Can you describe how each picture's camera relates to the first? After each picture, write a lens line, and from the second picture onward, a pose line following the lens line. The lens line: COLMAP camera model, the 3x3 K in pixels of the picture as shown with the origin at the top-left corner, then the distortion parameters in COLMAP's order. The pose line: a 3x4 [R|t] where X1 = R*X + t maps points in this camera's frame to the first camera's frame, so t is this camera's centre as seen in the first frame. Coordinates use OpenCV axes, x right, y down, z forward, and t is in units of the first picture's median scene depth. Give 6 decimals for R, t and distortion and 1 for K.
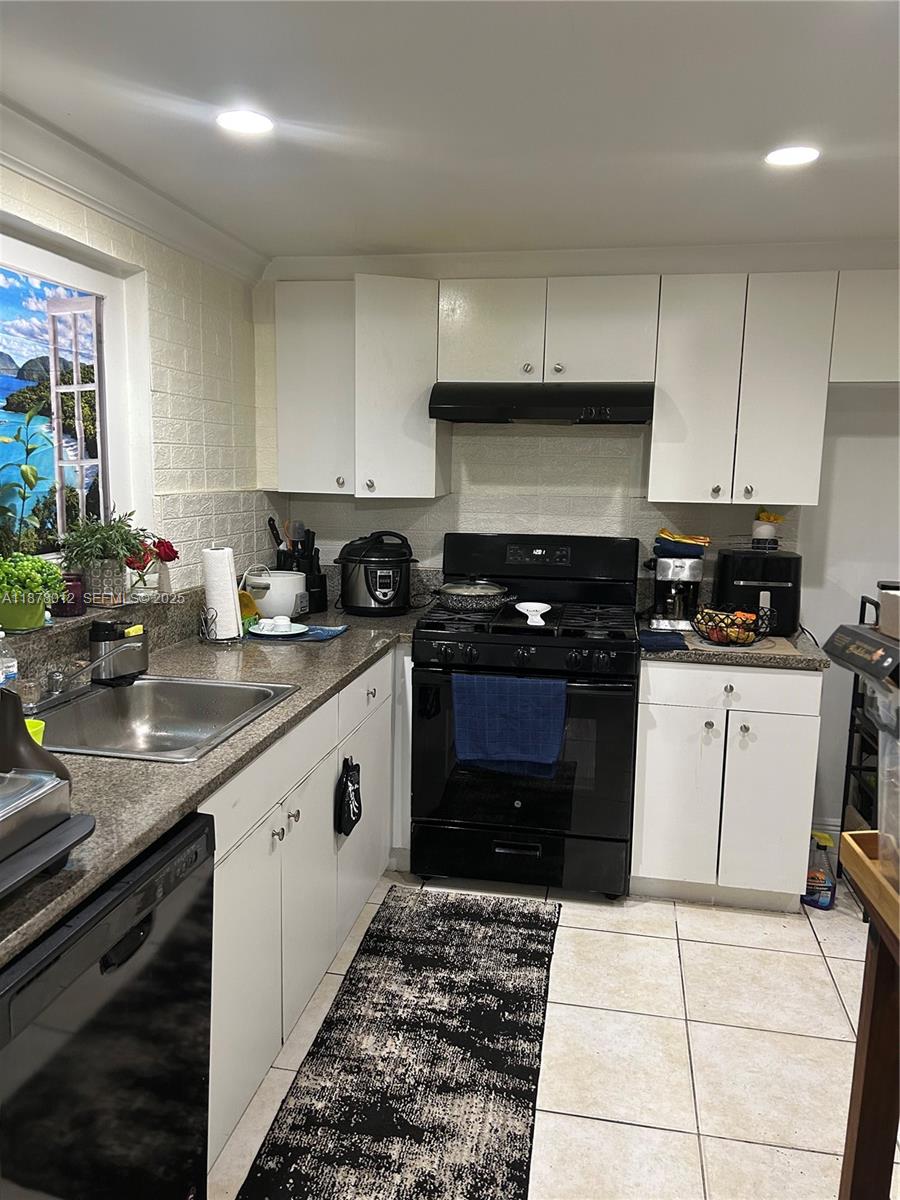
lens RADIAL K [[901.8, 0, 444.4], [0, 901.8, 609.8], [0, 0, 1]] dist [0.058534, -0.059758]
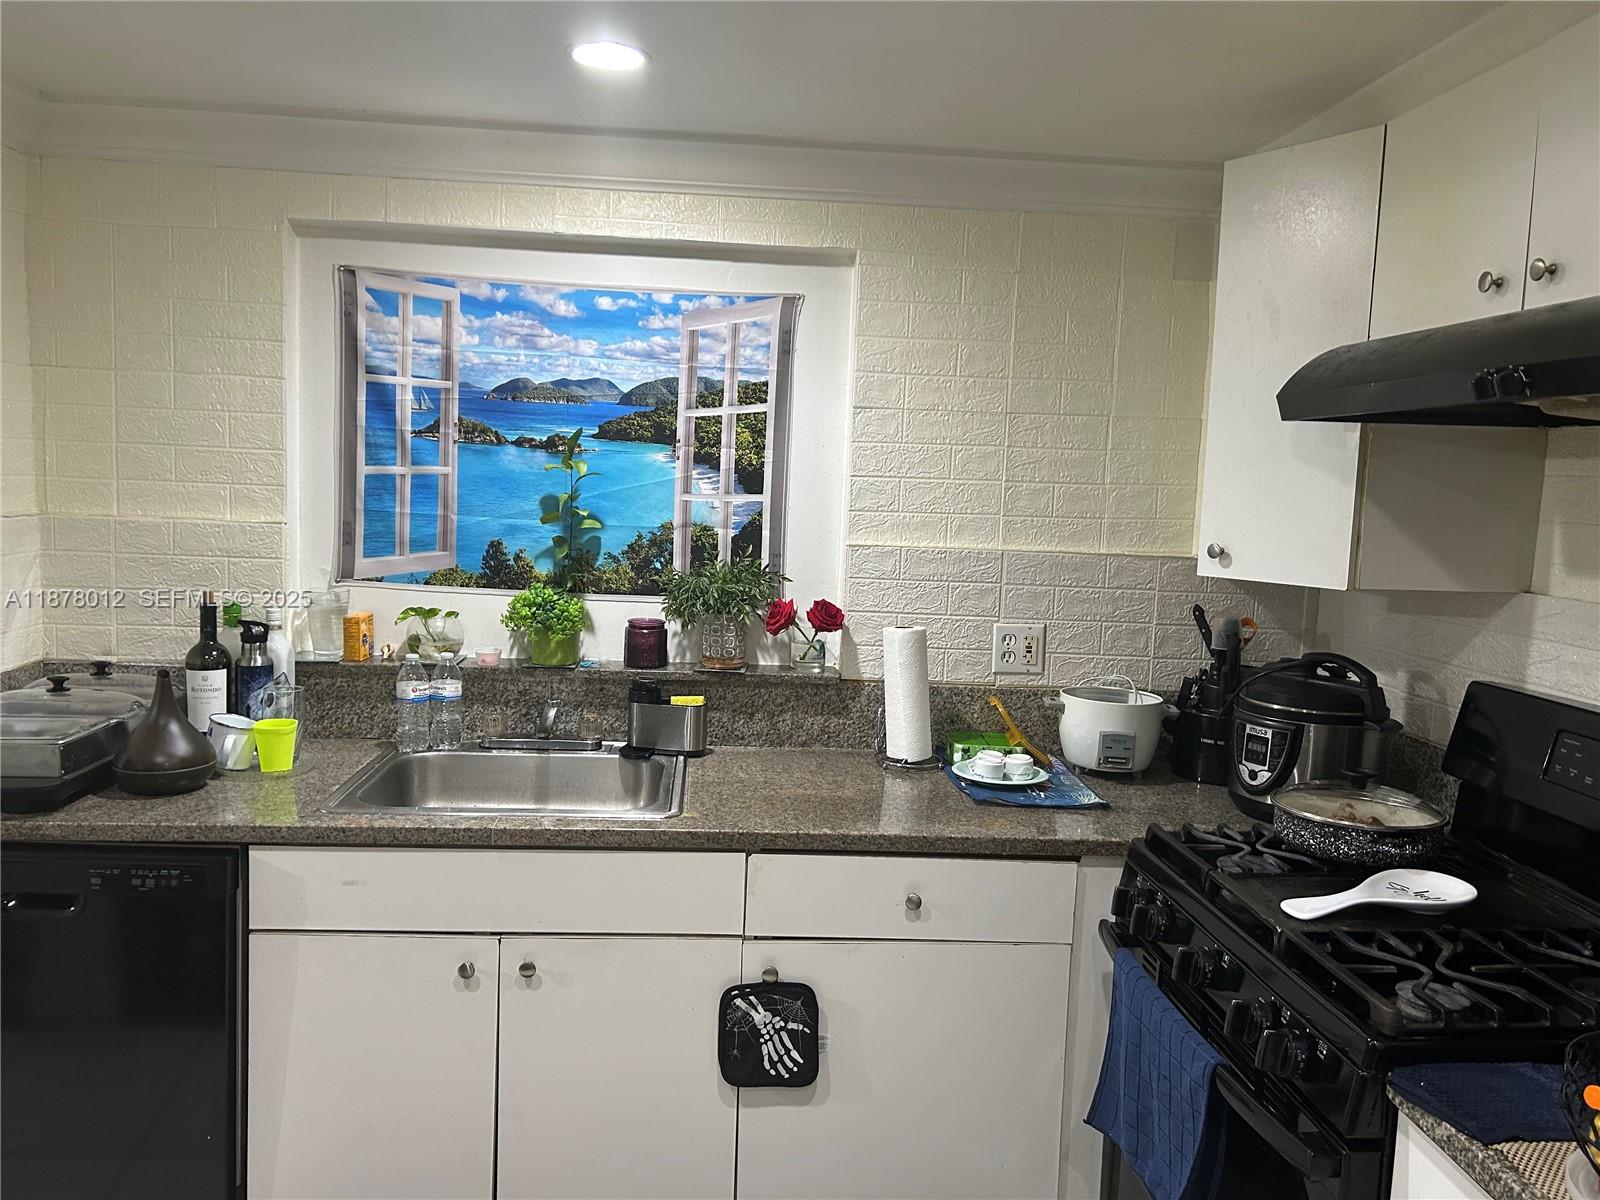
lens RADIAL K [[1202.4, 0, 837.5], [0, 1202.4, 625.2], [0, 0, 1]] dist [0.058534, -0.059758]
pose [[0.257078, 0.105373, -0.960629, 0.587709], [-0.190084, 0.980132, 0.056643, -0.106109], [0.947512, 0.168038, 0.272000, 0.671549]]
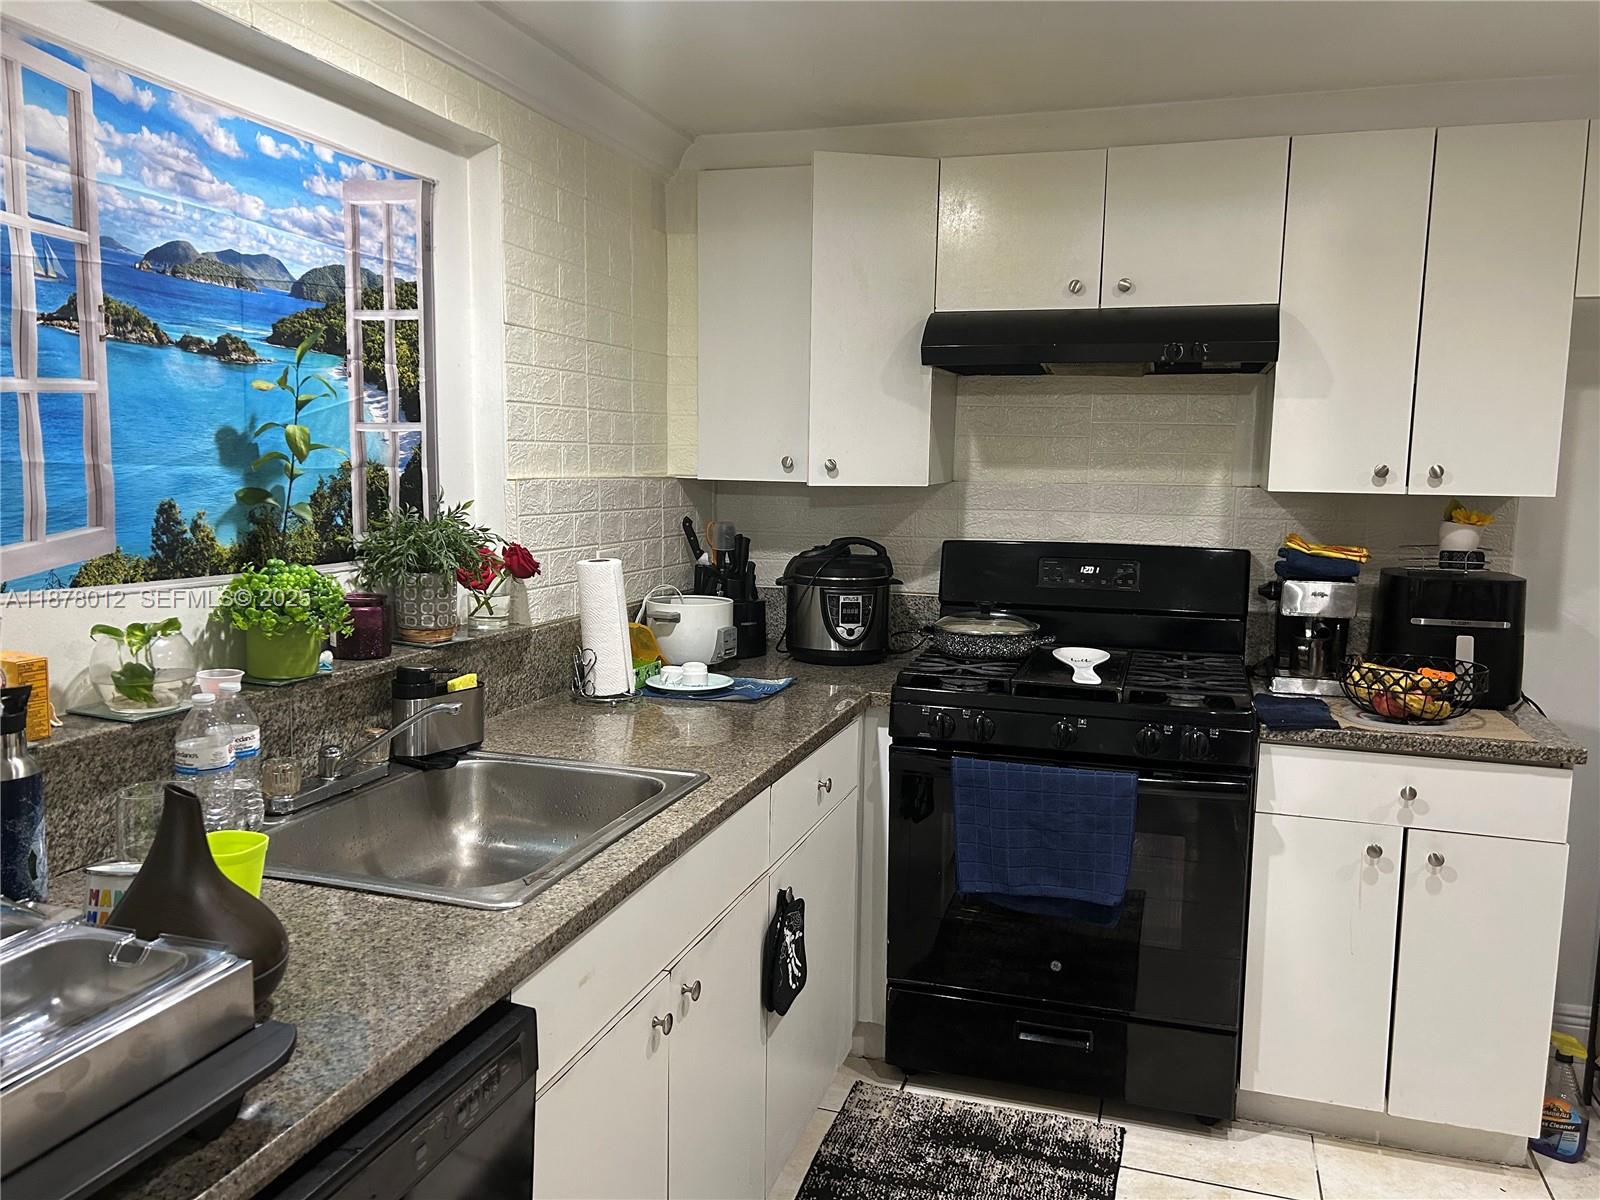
lens RADIAL K [[1202.4, 0, 798.6], [0, 1202.4, 609.3], [0, 0, 1]] dist [0.058534, -0.059758]
pose [[0.992828, 0.011048, -0.119041, 0.000652], [-0.015388, 0.999248, -0.035595, -0.001910], [0.118558, 0.037171, 0.992251, 0.135007]]
